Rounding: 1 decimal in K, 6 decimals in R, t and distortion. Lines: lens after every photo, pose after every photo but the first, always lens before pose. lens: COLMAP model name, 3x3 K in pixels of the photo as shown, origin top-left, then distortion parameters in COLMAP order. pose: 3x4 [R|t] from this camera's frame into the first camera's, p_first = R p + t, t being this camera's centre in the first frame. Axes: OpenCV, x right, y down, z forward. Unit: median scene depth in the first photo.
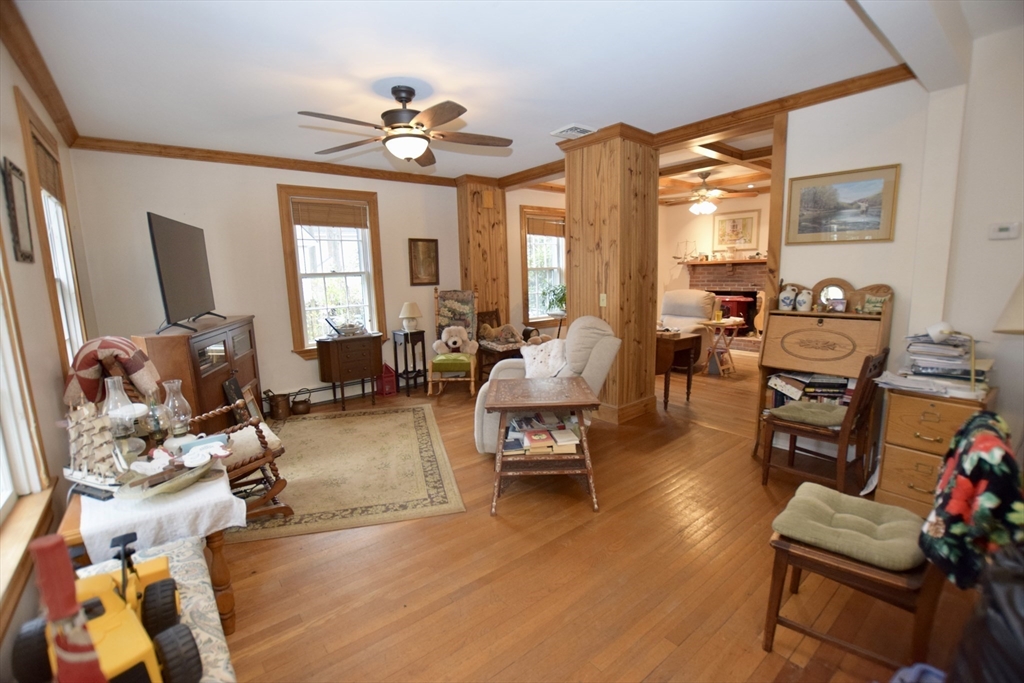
lens RADIAL K [[448.7, 0, 516.2], [0, 448.7, 344.5], [0, 0, 1]] dist [-0.030249, 0.001301]
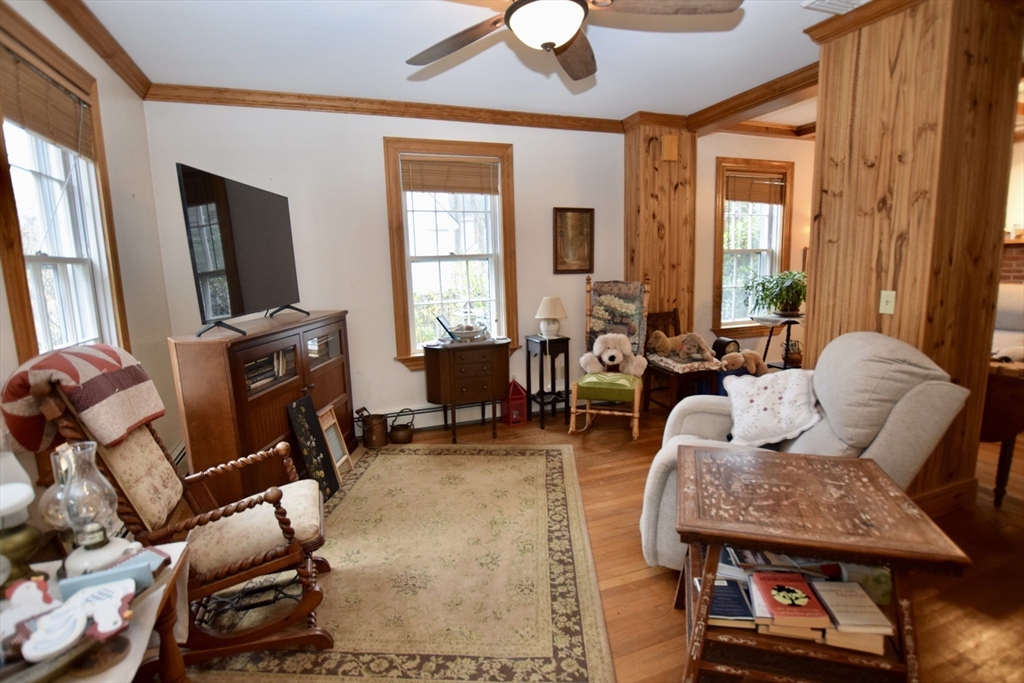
lens RADIAL K [[502.1, 0, 512.7], [0, 502.1, 340.3], [0, 0, 1]] dist [-0.017646, 0.000821]
pose [[0.946958, 0.047765, -0.317789, -0.047647], [-0.048292, 0.998814, 0.006223, -0.034547], [0.317709, 0.009453, 0.948141, 0.281254]]
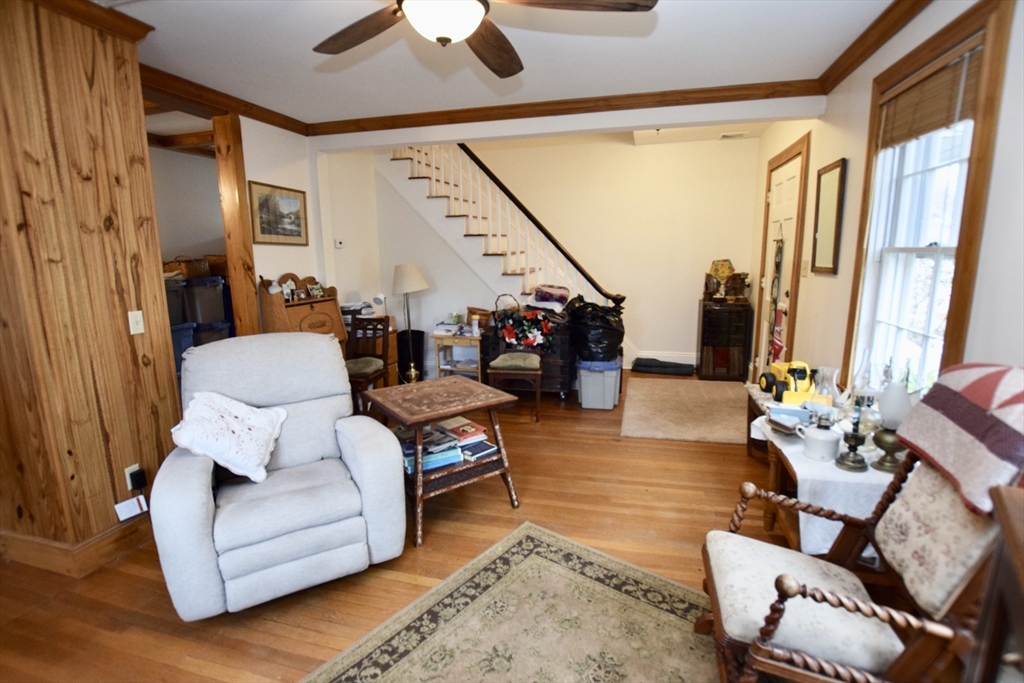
lens RADIAL K [[448.7, 0, 528.1], [0, 448.7, 340.1], [0, 0, 1]] dist [-0.030249, 0.001301]
pose [[-0.578975, -0.118145, 0.806741, -0.543855], [0.157277, 0.954681, 0.252683, -0.142883], [-0.800033, 0.273178, -0.534154, 0.932224]]
